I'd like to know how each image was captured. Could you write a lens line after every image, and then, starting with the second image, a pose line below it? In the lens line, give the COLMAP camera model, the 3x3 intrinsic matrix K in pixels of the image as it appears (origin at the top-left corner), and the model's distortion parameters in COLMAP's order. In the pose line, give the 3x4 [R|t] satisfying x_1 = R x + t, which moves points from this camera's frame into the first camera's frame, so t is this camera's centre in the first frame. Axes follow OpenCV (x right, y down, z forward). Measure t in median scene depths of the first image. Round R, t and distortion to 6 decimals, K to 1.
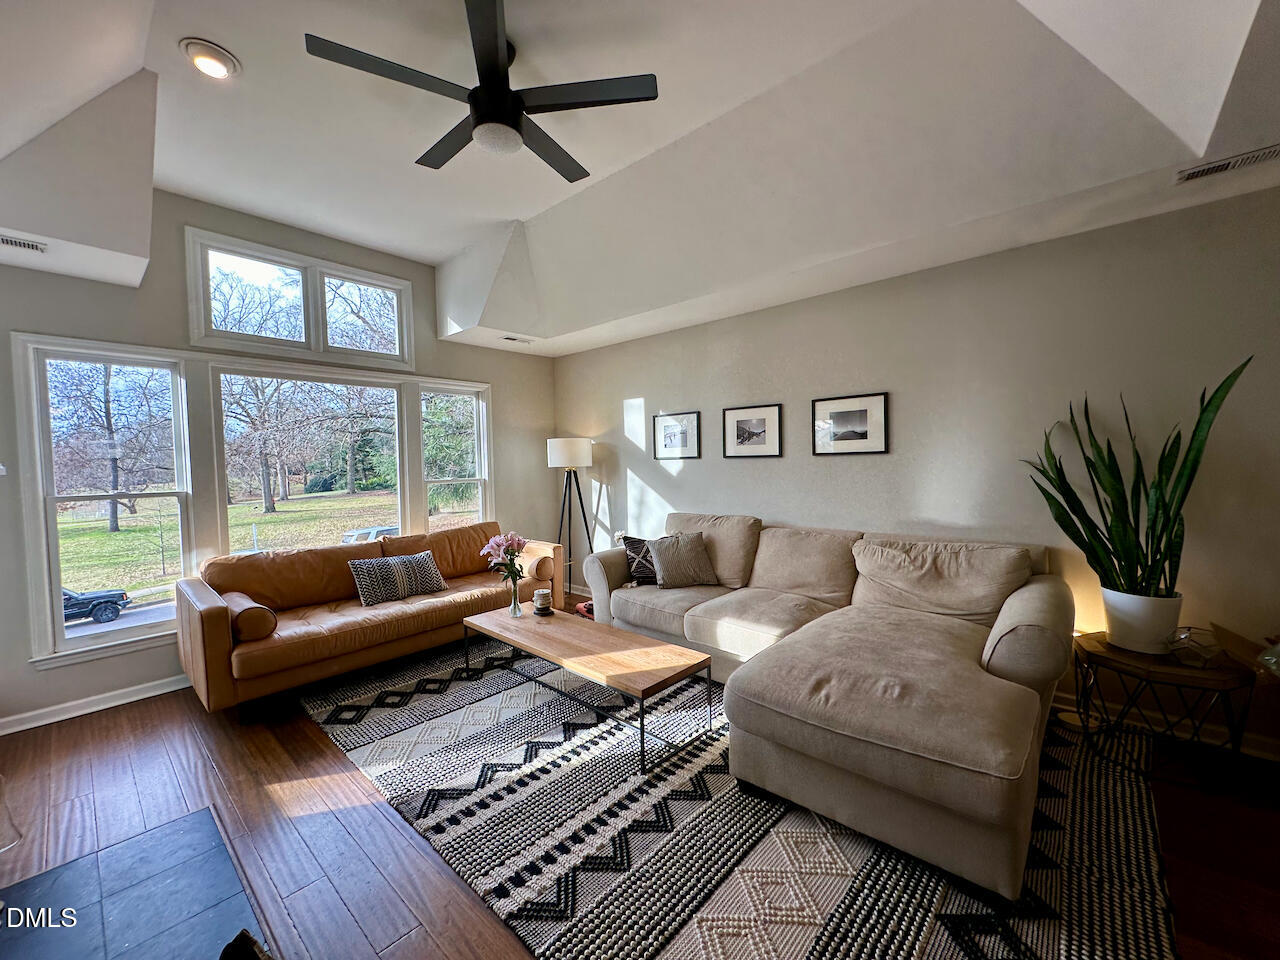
lens RADIAL K [[510.8, 0, 639.0], [0, 510.8, 483.1], [0, 0, 1]] dist [-0.001735, 0.000084]
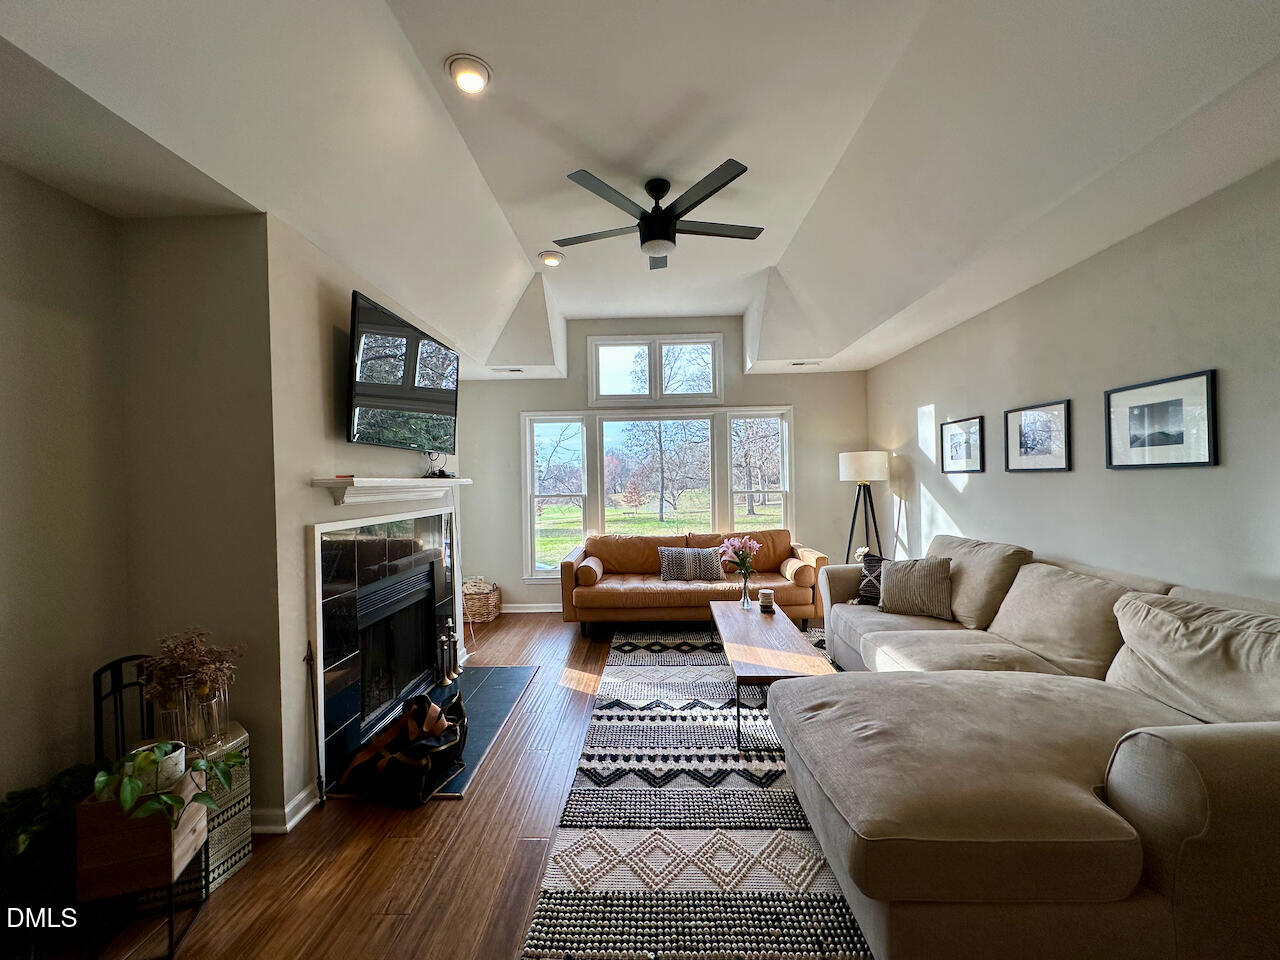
lens RADIAL K [[510.8, 0, 639.0], [0, 510.8, 483.1], [0, 0, 1]] dist [-0.001735, 0.000084]
pose [[0.649711, 0.011294, -0.760098, 0.502258], [-0.025990, 0.999635, -0.007363, -0.012895], [0.759737, 0.024539, 0.649767, 0.043236]]
